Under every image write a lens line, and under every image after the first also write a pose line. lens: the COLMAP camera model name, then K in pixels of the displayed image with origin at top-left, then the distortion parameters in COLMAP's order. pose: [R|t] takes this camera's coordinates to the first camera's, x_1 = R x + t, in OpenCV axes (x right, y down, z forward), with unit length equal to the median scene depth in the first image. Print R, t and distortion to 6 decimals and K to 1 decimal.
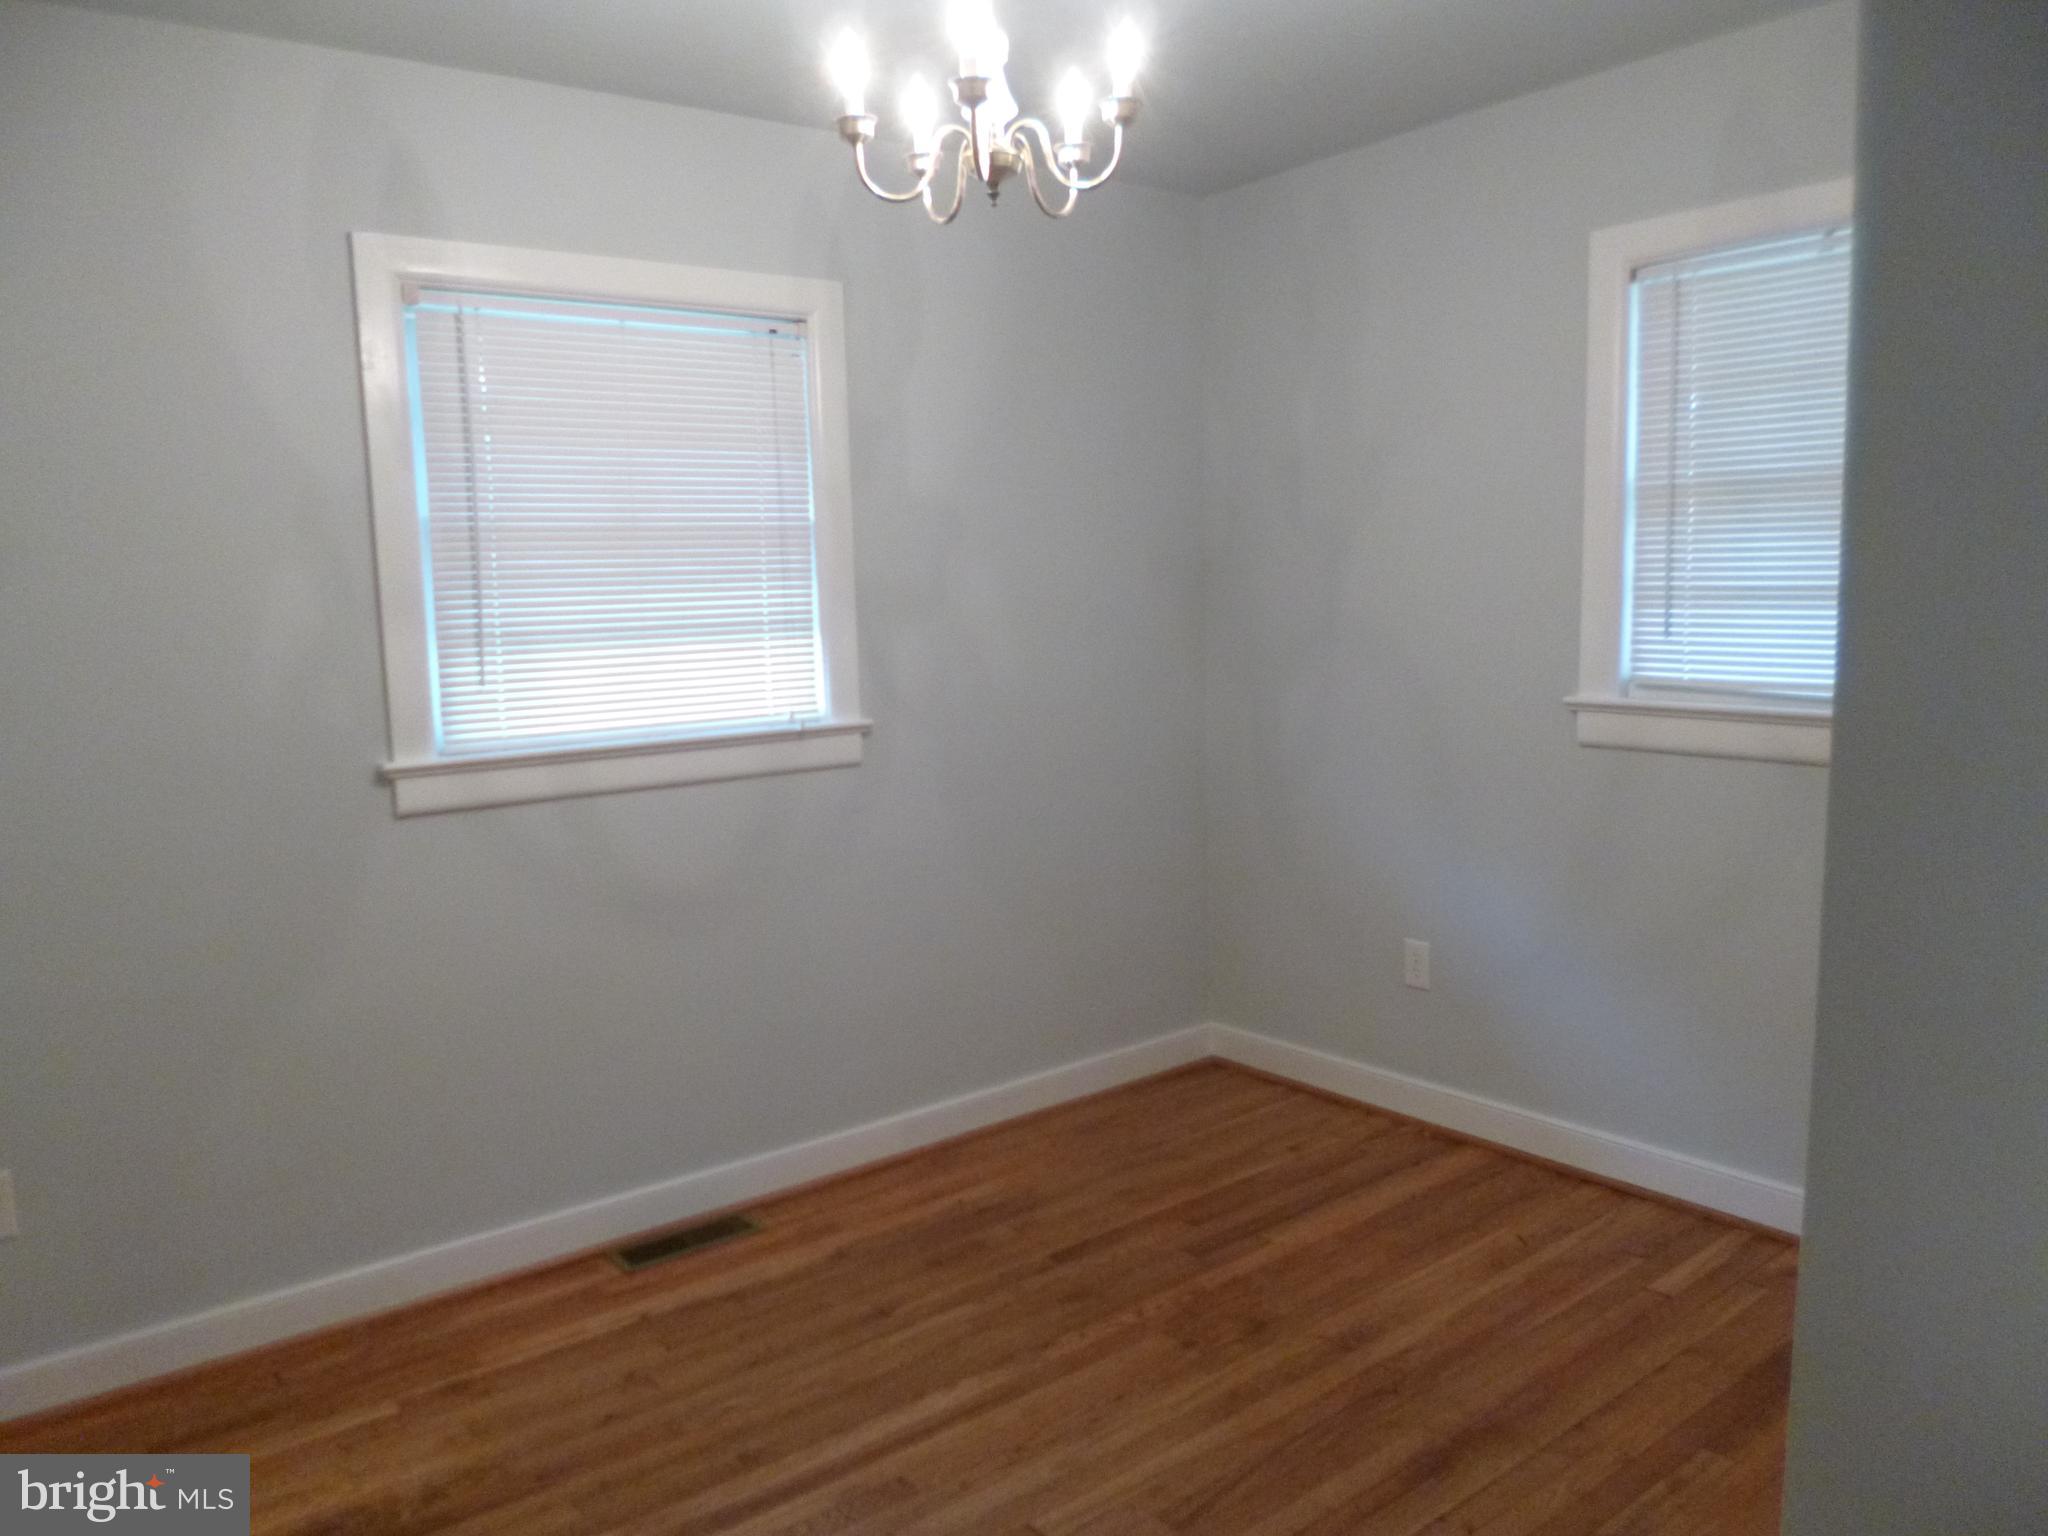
lens RADIAL K [[1452.1, 0, 988.2], [0, 1452.1, 773.2], [0, 0, 1]] dist [-0.045535, 0.006946]
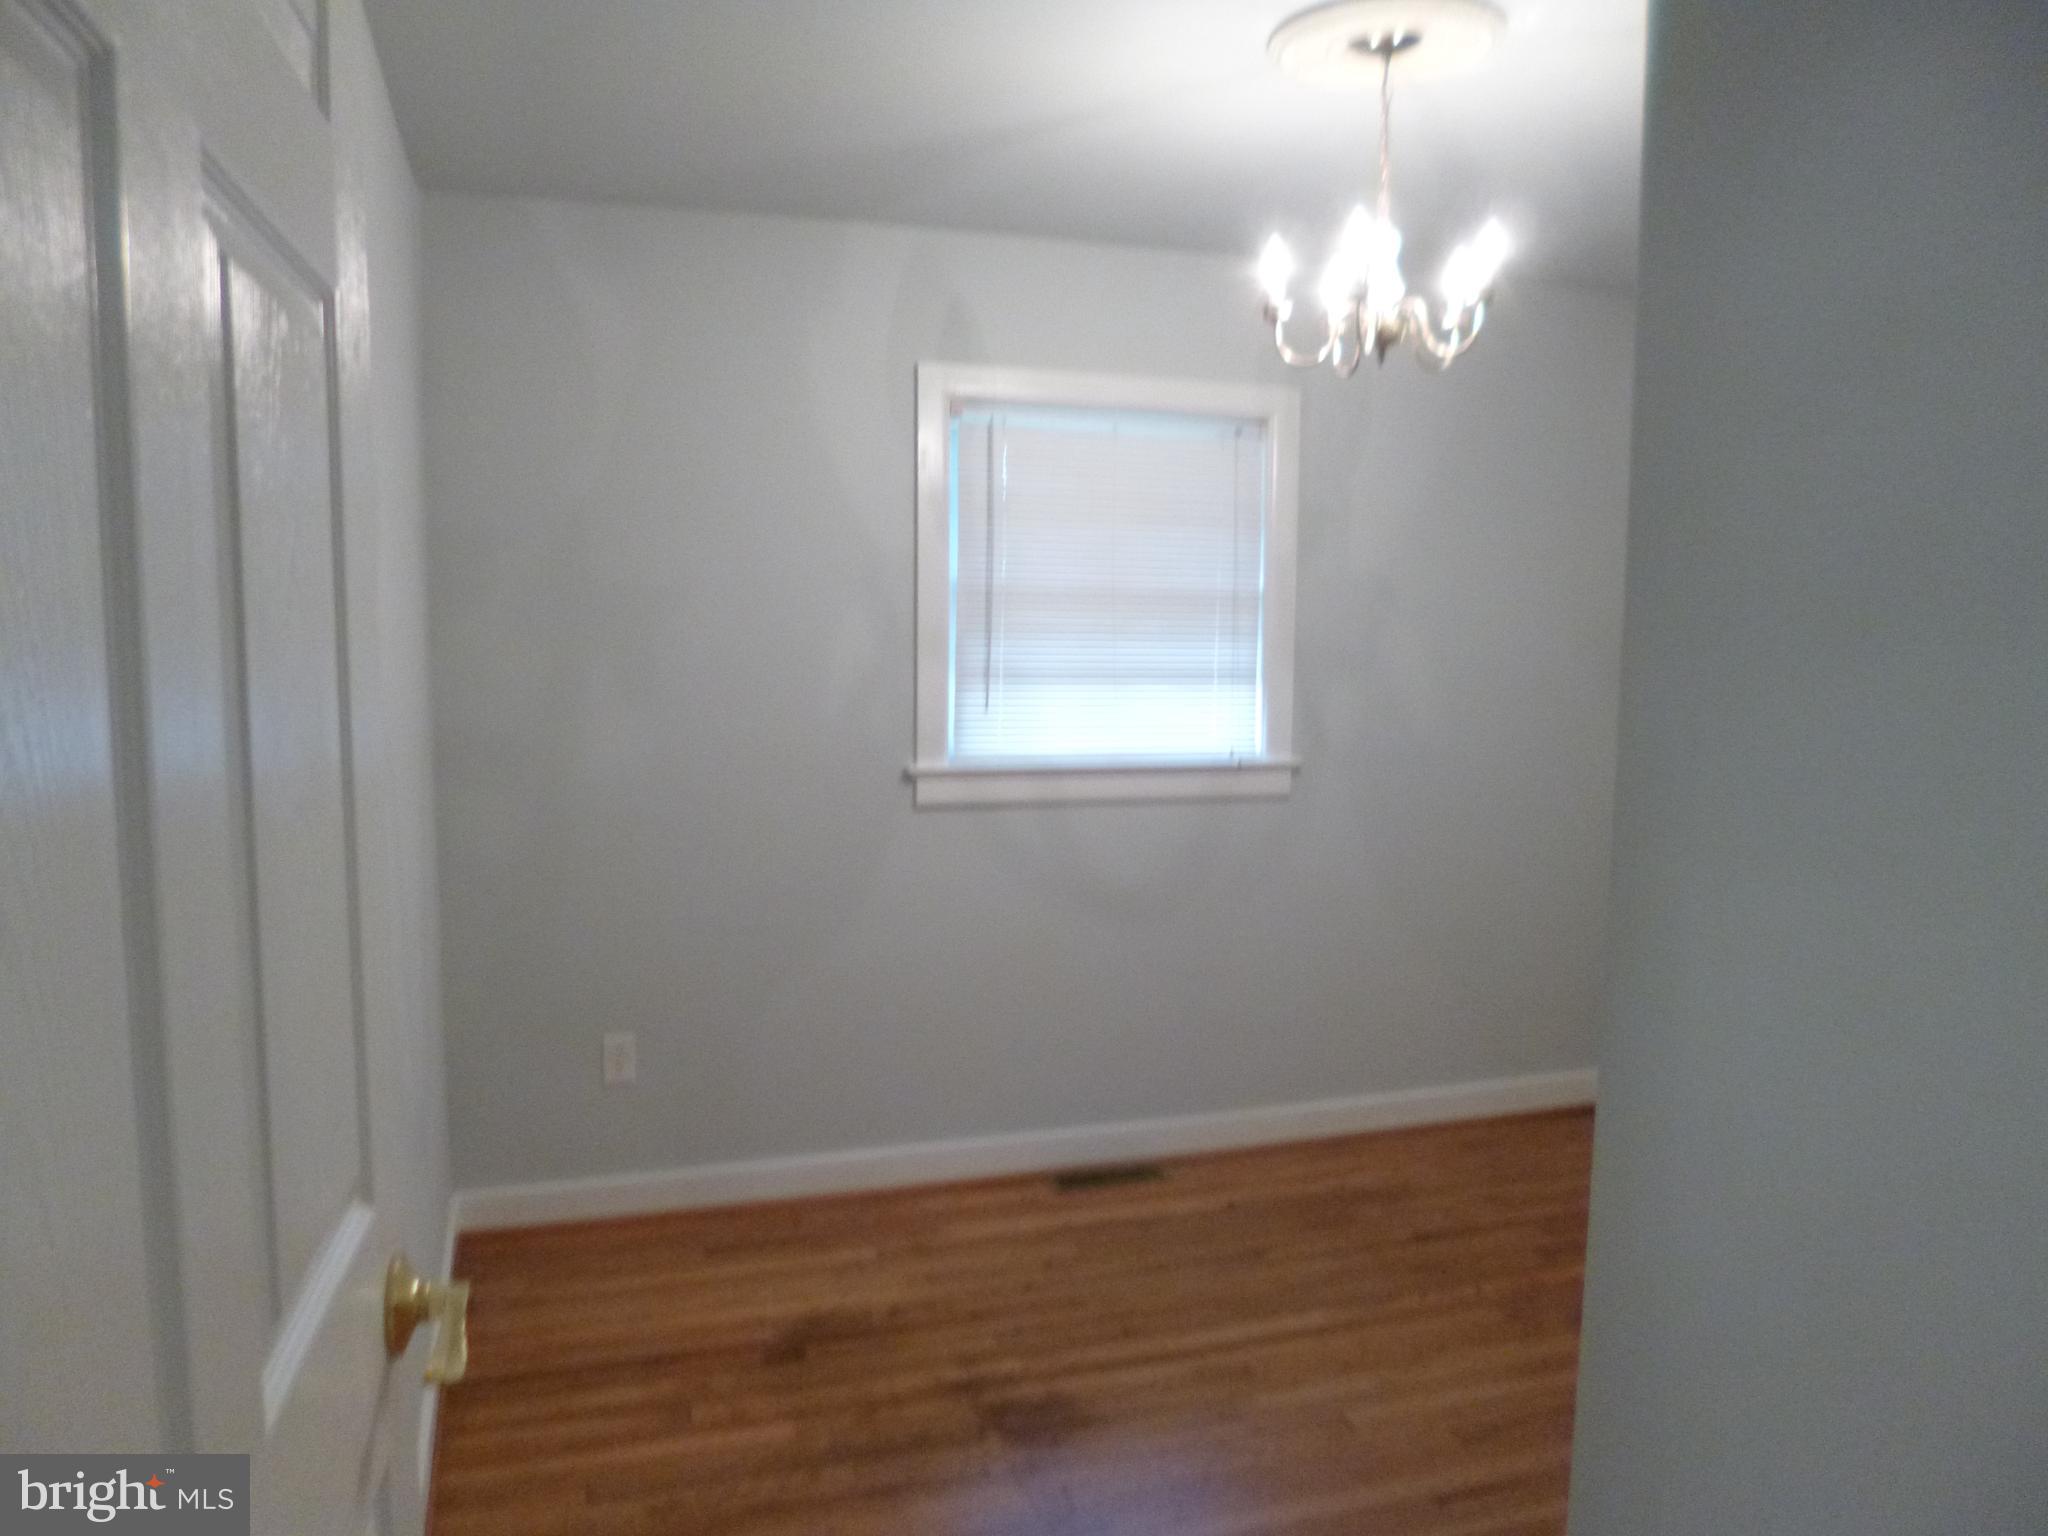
lens RADIAL K [[1452.1, 0, 988.2], [0, 1452.1, 773.2], [0, 0, 1]] dist [-0.045535, 0.006946]
pose [[0.939705, 0.072525, -0.334207, 0.086178], [-0.081509, 0.996589, -0.012918, 0.010584], [0.332130, 0.039380, 0.942411, -0.212887]]
